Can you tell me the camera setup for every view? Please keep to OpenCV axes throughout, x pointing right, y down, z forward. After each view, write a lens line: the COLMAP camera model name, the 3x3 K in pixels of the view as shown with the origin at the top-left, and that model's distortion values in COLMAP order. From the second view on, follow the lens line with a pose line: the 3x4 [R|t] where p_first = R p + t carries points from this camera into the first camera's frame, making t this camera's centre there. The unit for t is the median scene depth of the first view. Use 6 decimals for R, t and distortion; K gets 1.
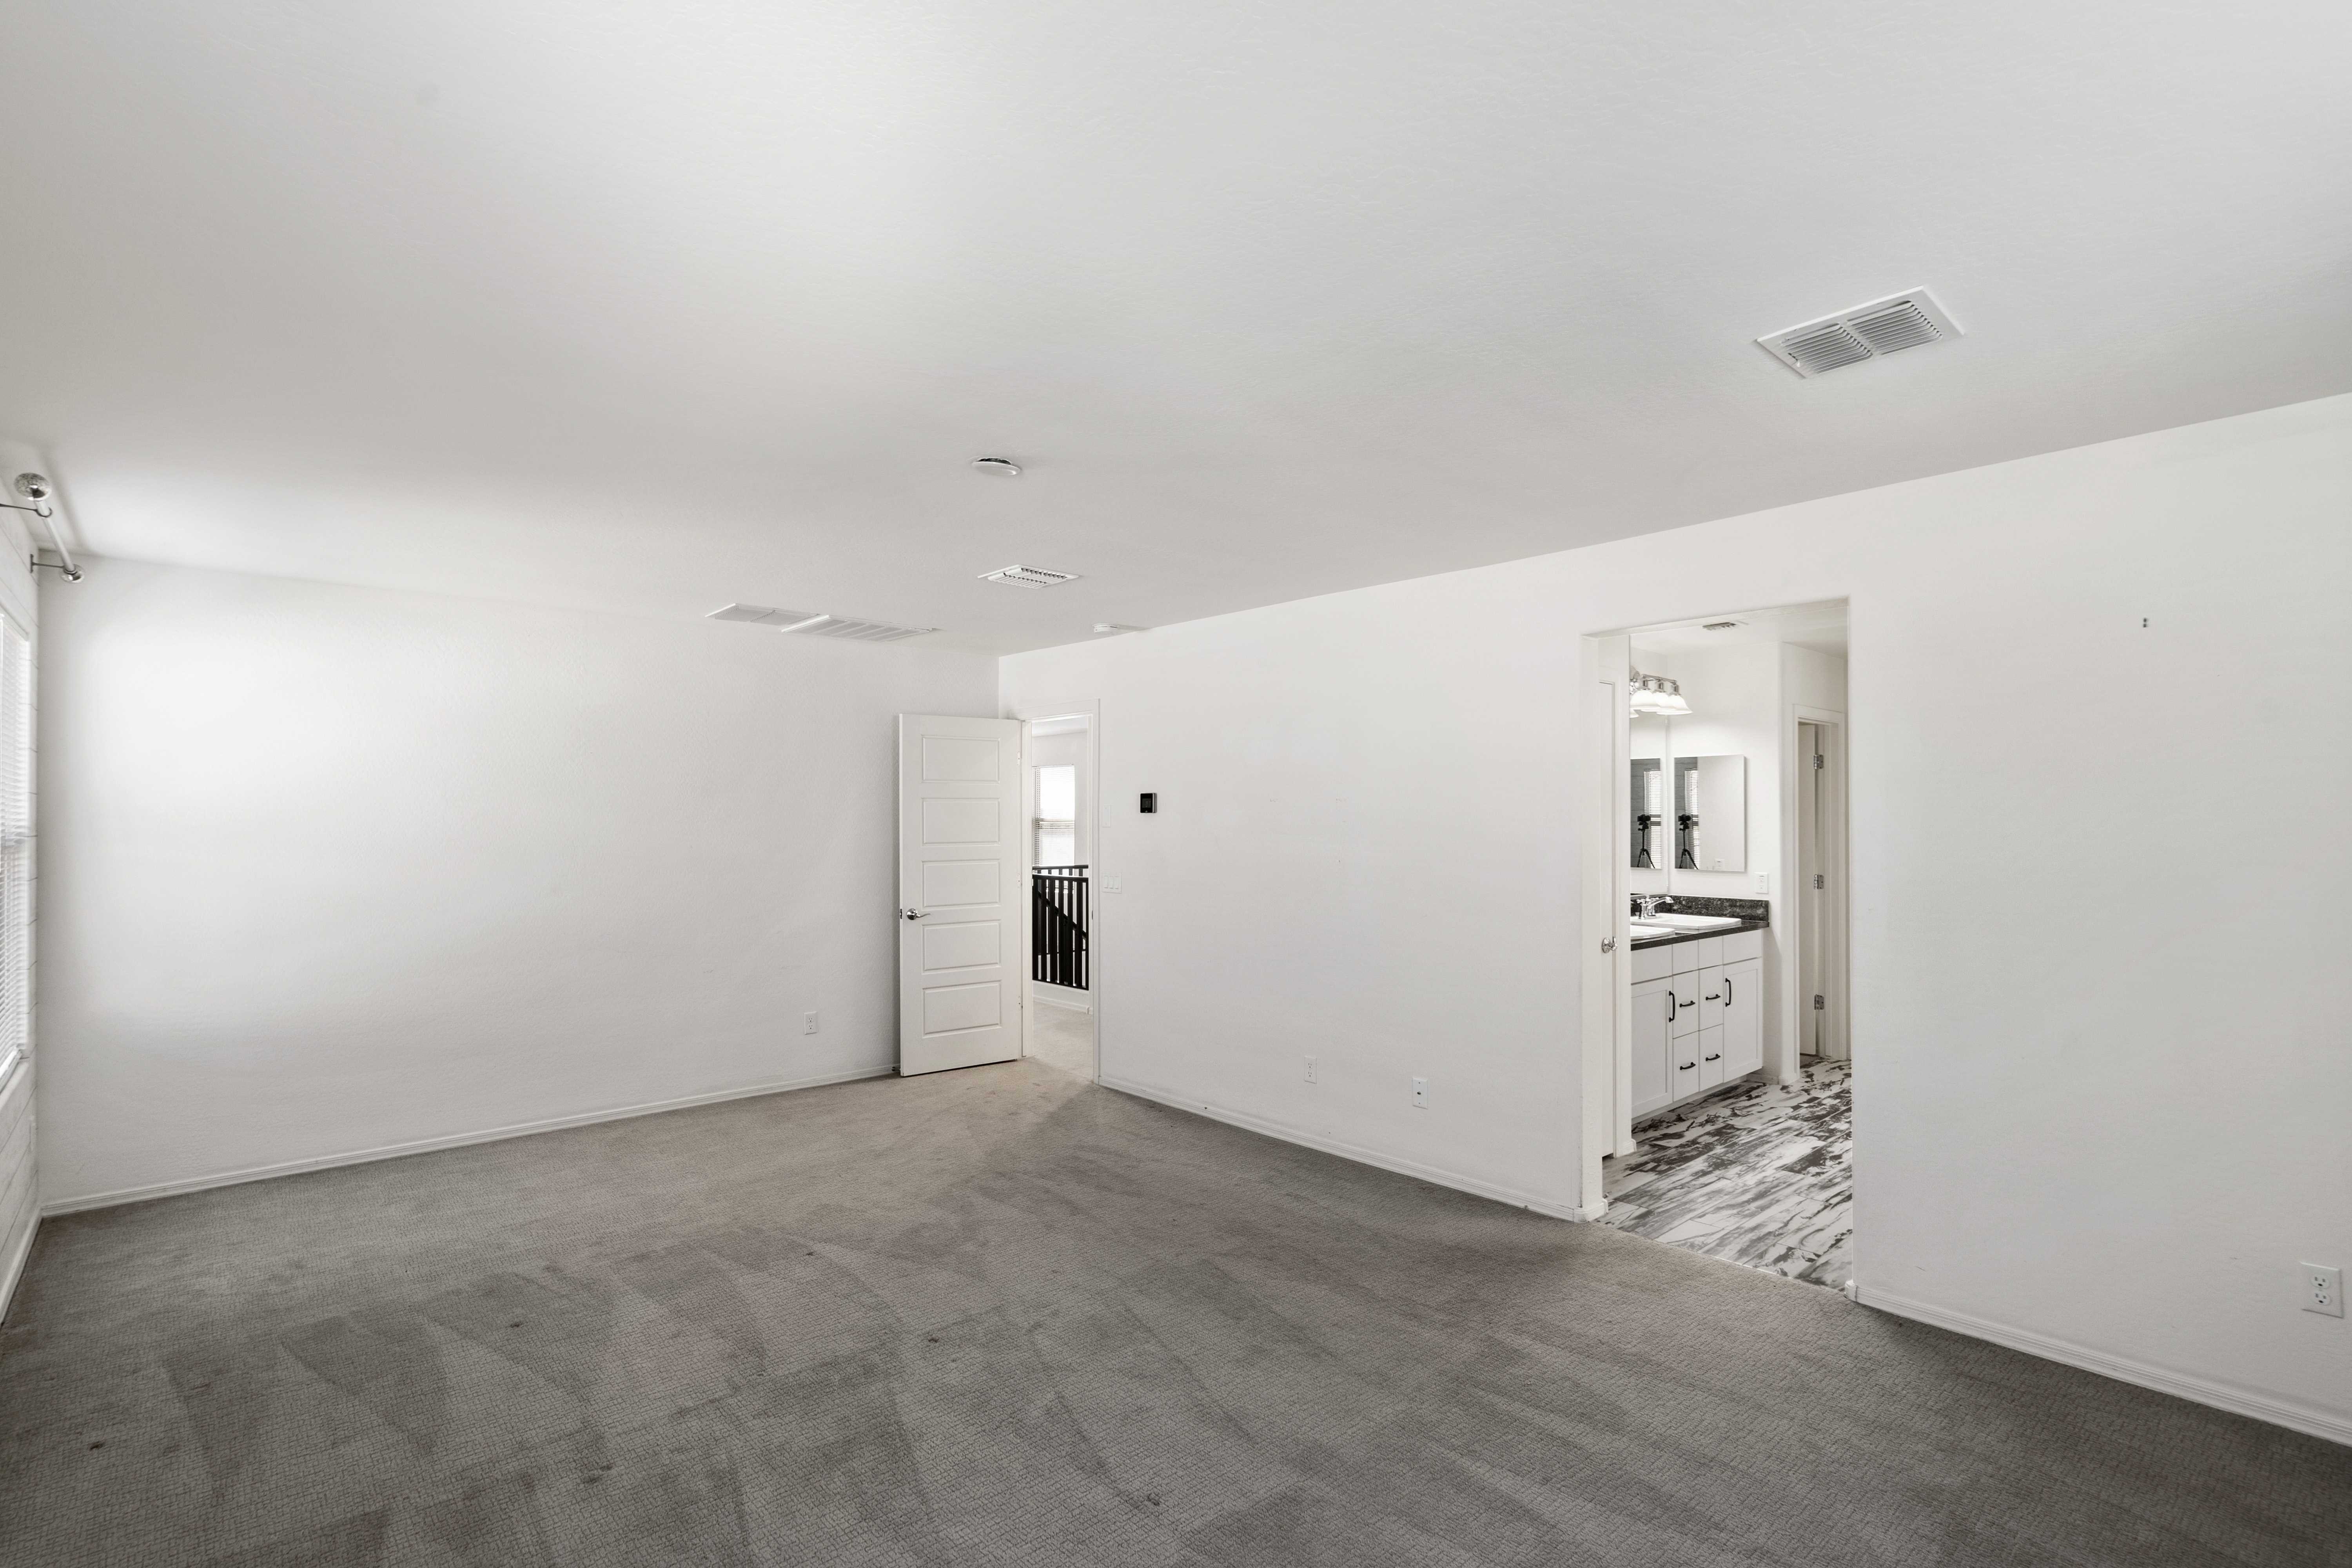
lens RADIAL K [[1105.5, 0, 1162.6], [0, 1105.5, 802.0], [0, 0, 1]] dist [-0.000370, 0.001621]
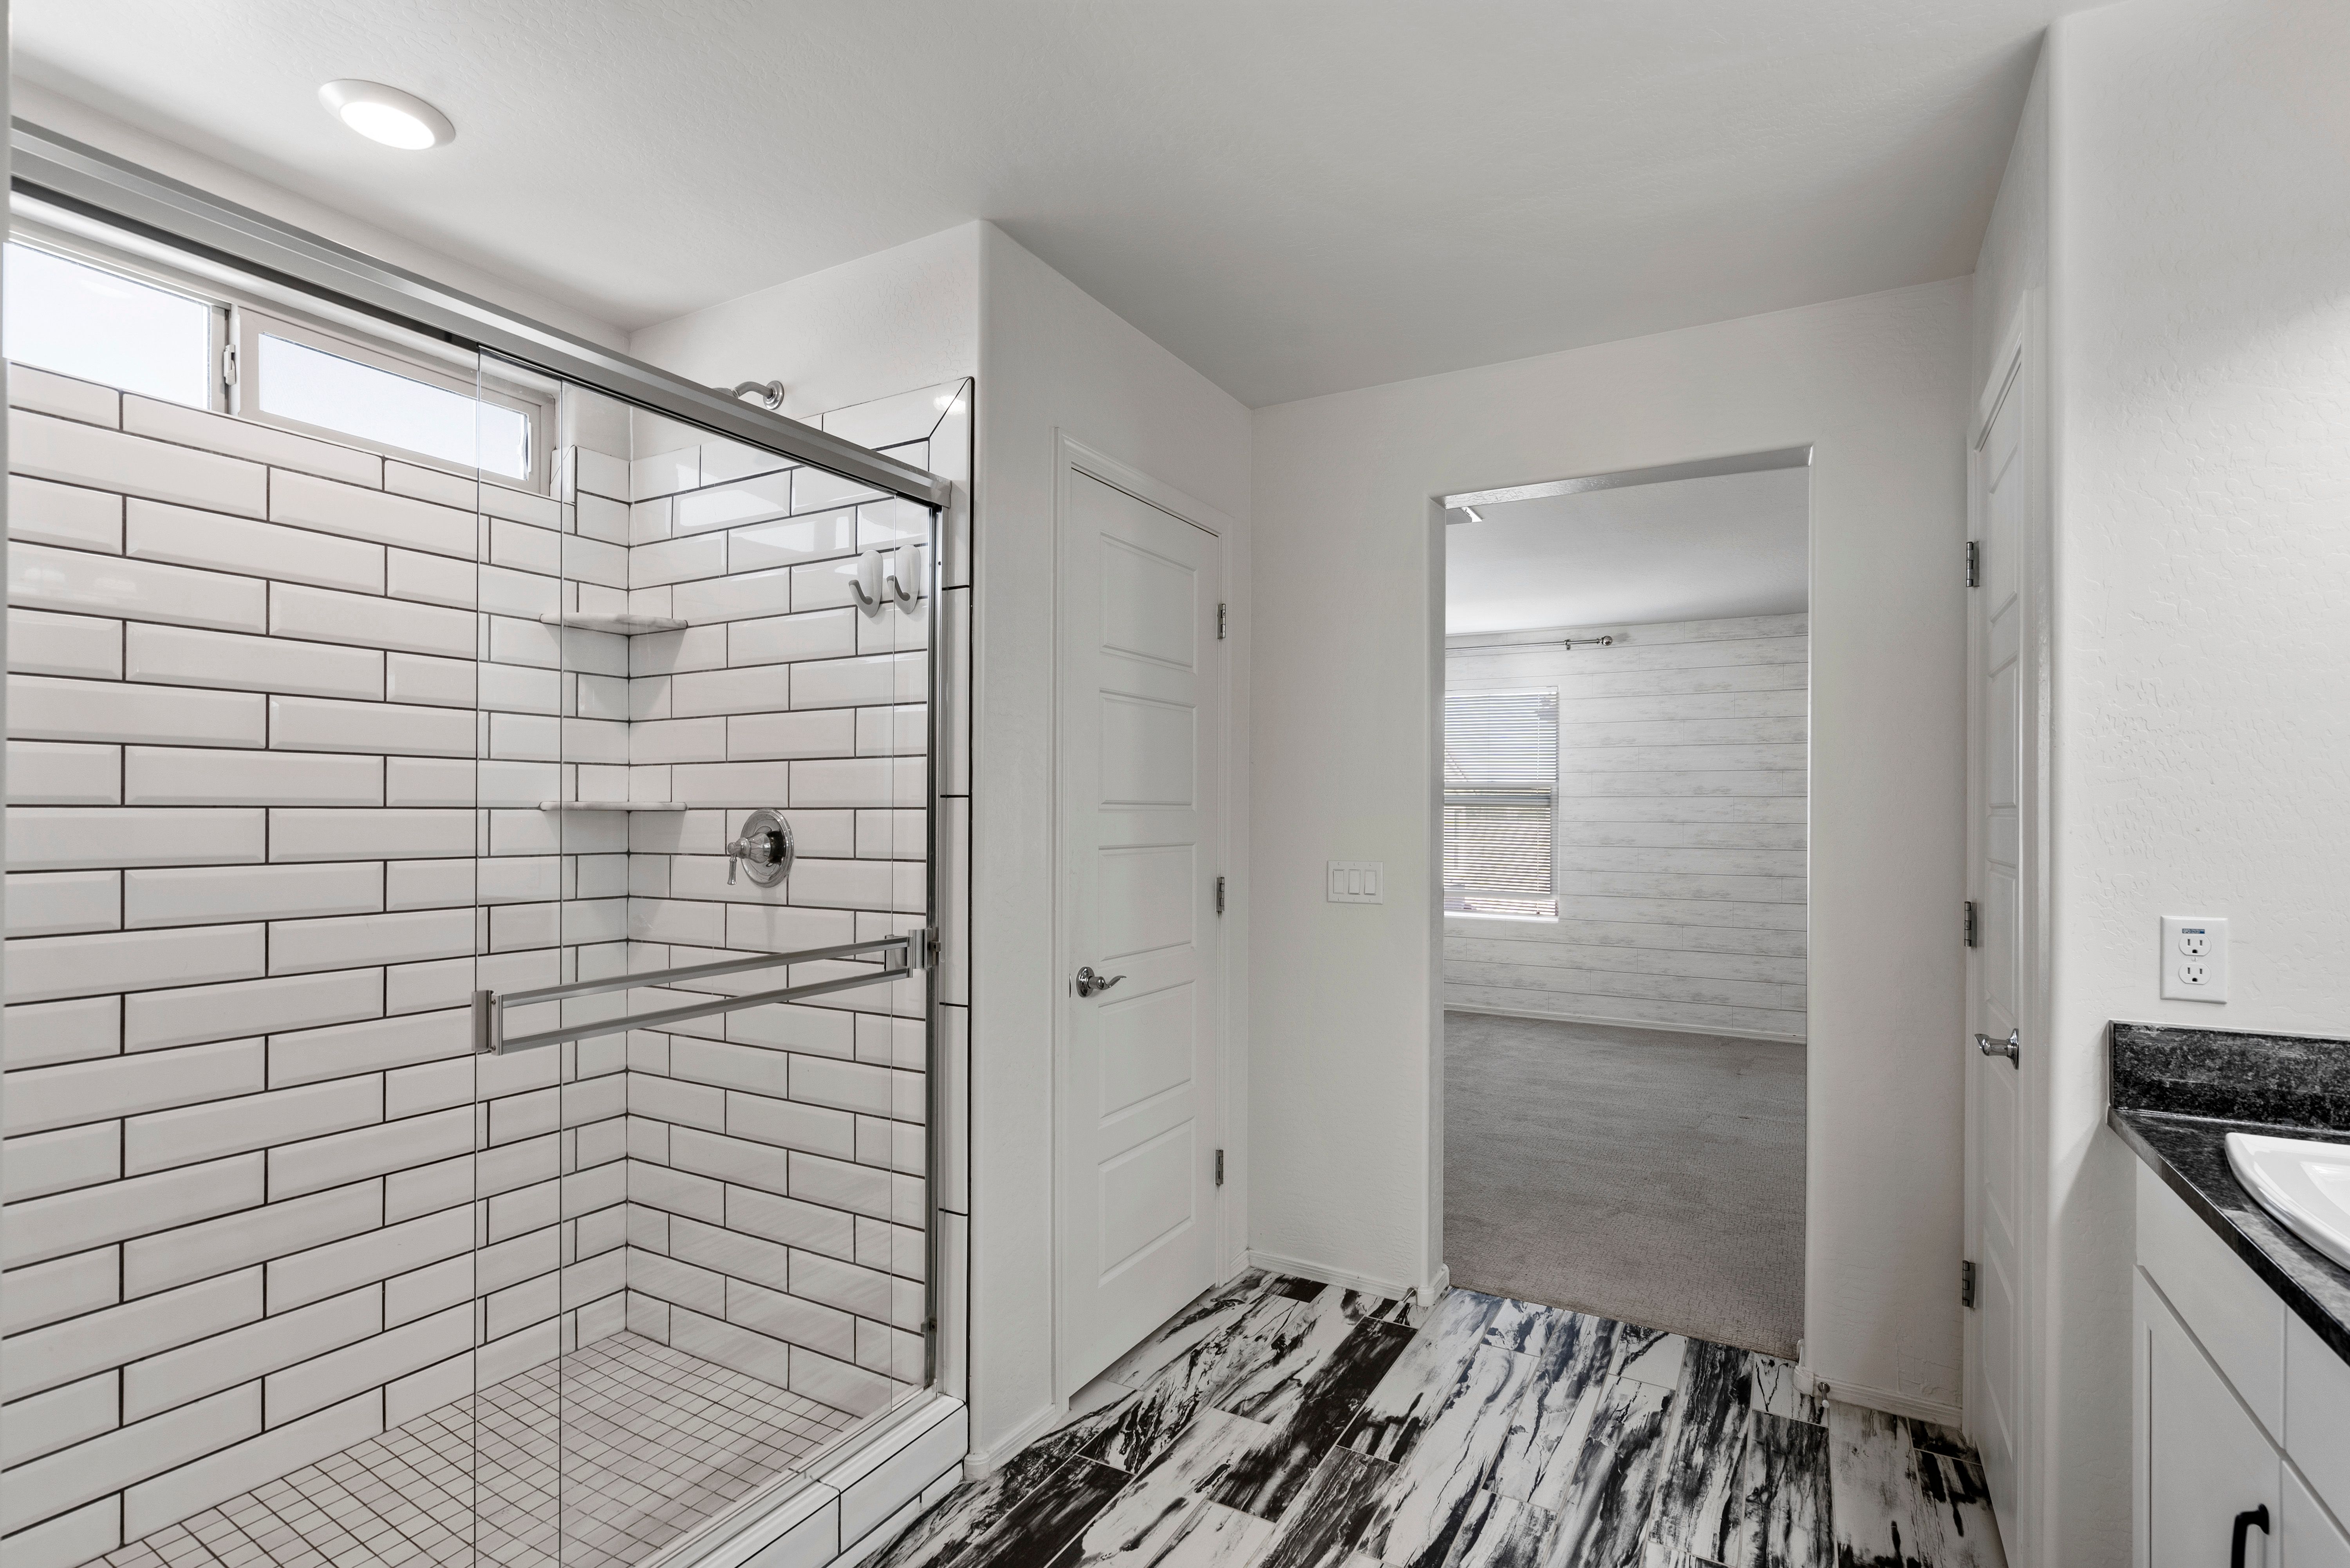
lens RADIAL K [[1127.9, 0, 1183.2], [0, 1127.9, 808.8], [0, 0, 1]] dist [0.000886, 0.001037]
pose [[-0.941355, -0.004457, -0.337389, 0.869037], [0.001283, 0.999858, -0.016789, 0.060129], [0.337416, -0.016237, -0.941216, 1.379458]]
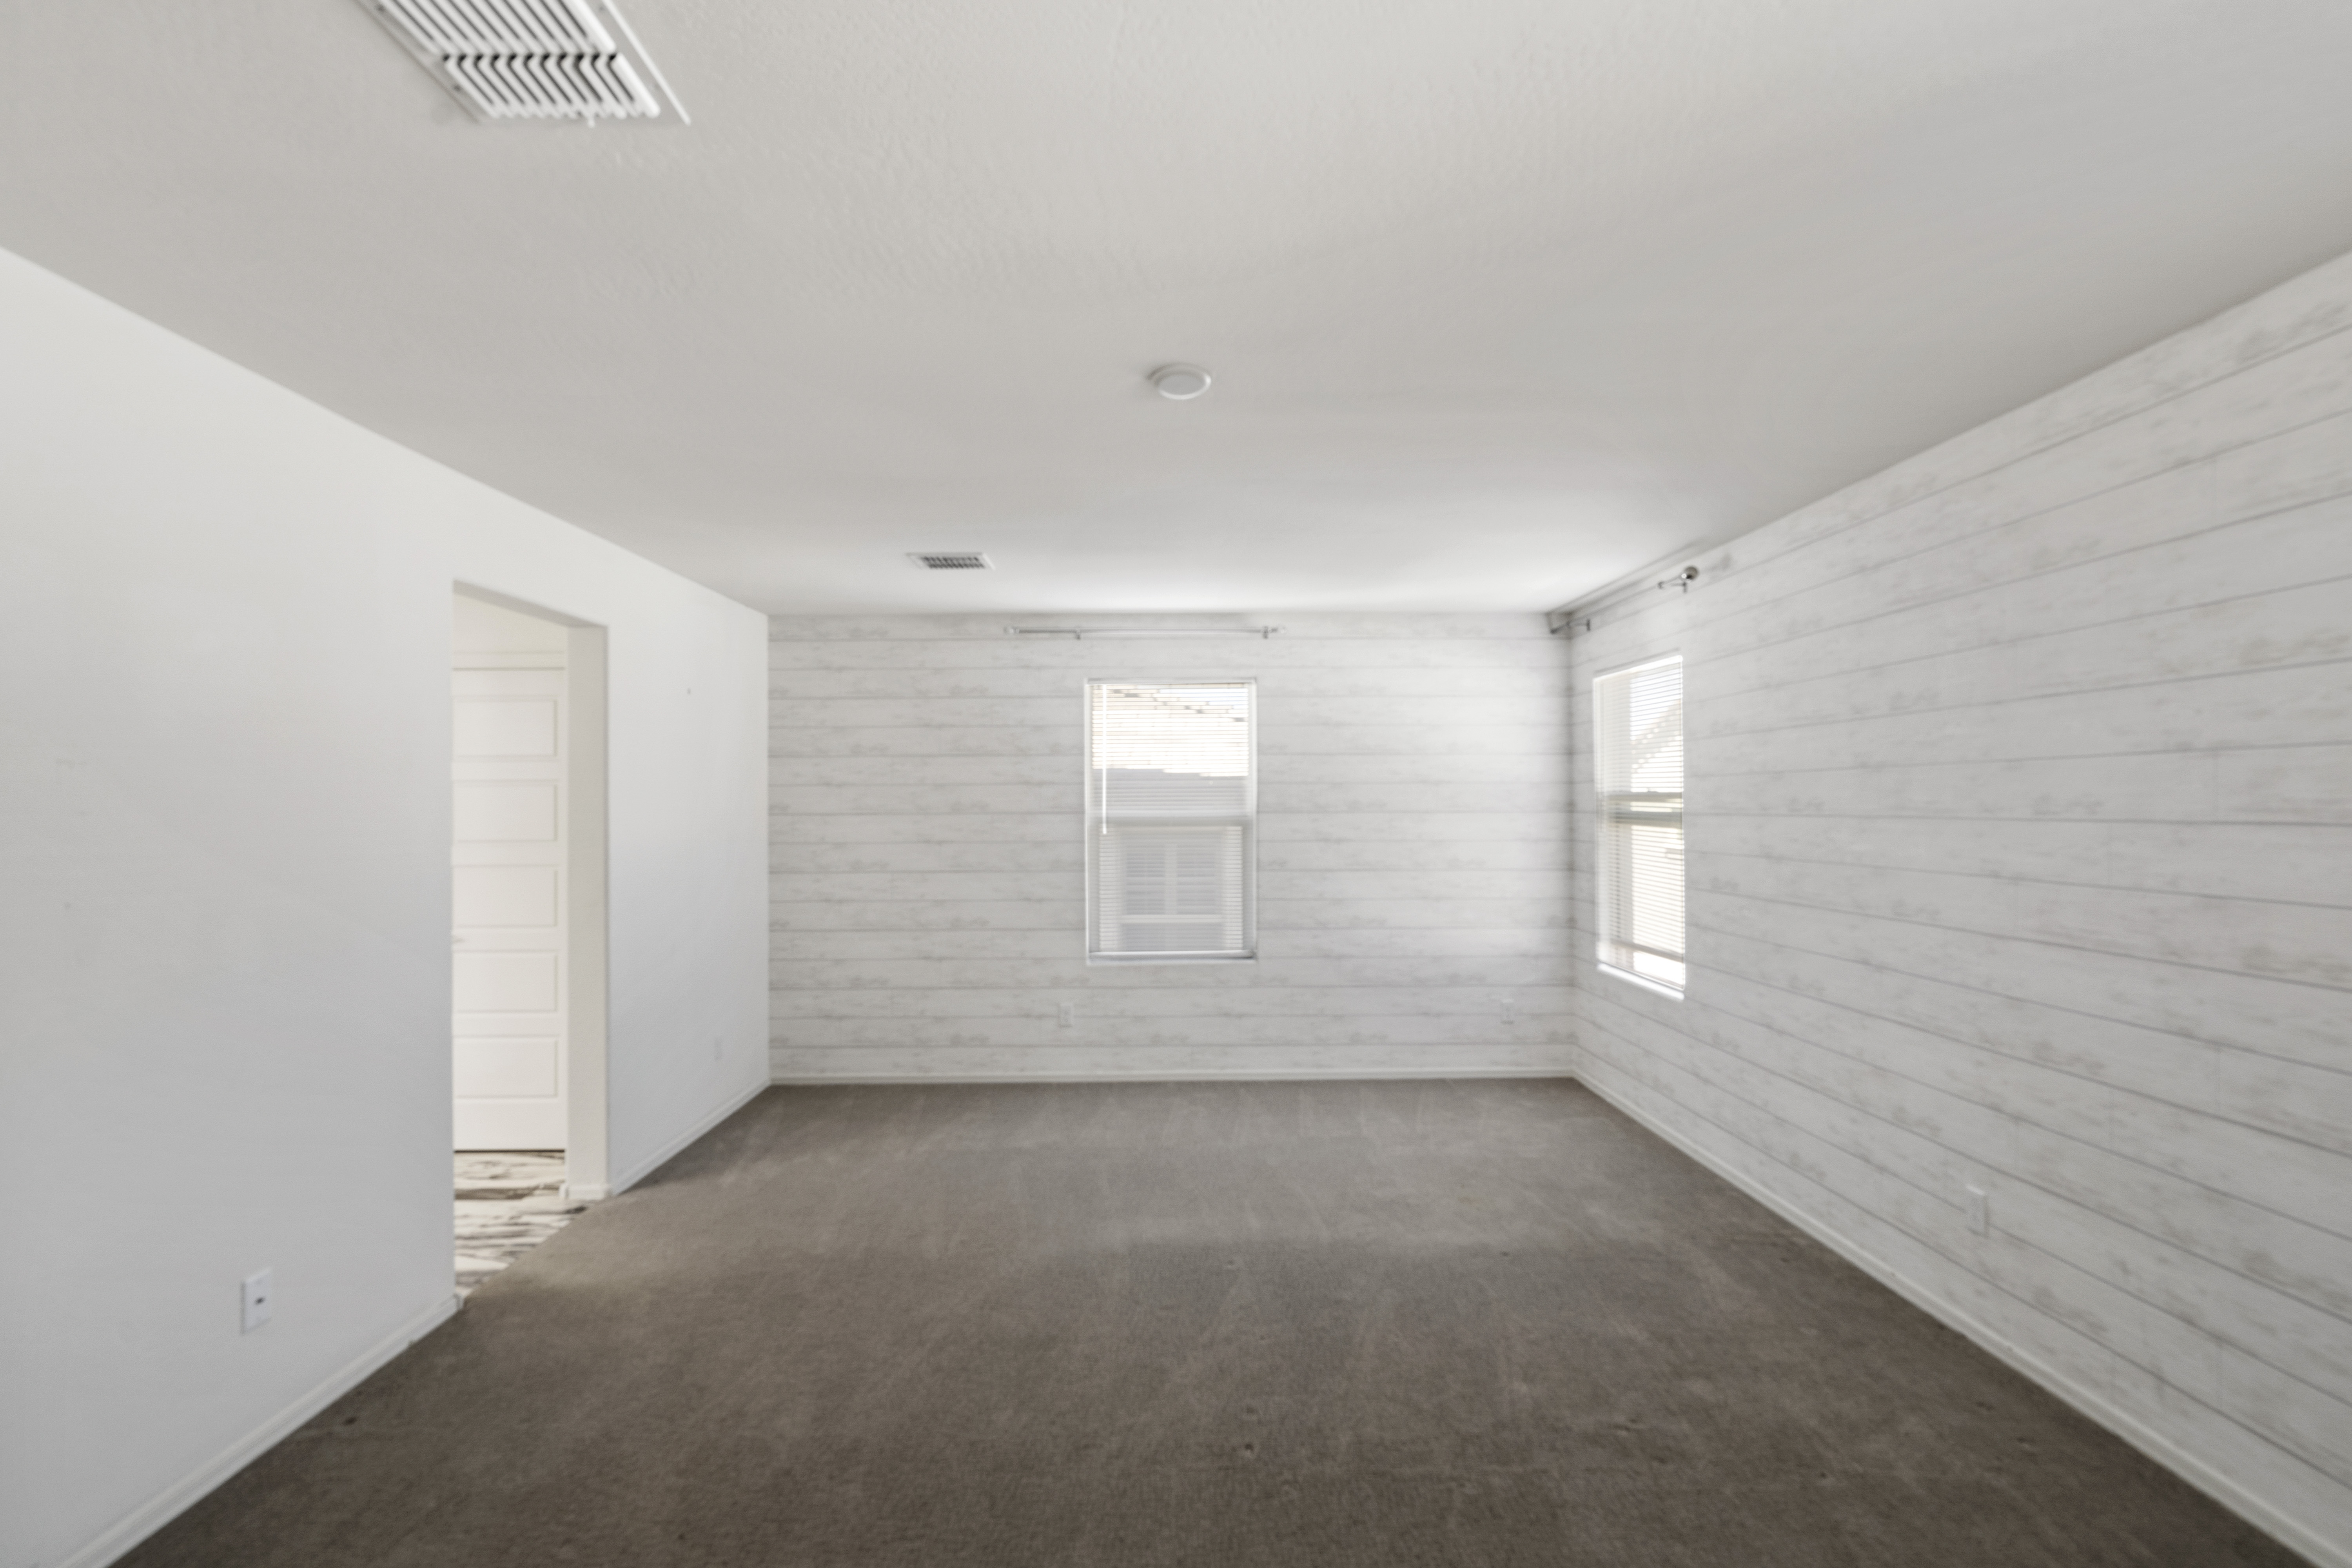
lens RADIAL K [[1105.5, 0, 1162.6], [0, 1105.5, 802.0], [0, 0, 1]] dist [-0.000370, 0.001621]
pose [[-0.752448, 0.005491, 0.658629, -0.485531], [-0.004149, 0.999906, -0.013077, 0.021897], [-0.658638, -0.012572, -0.752355, 1.162258]]
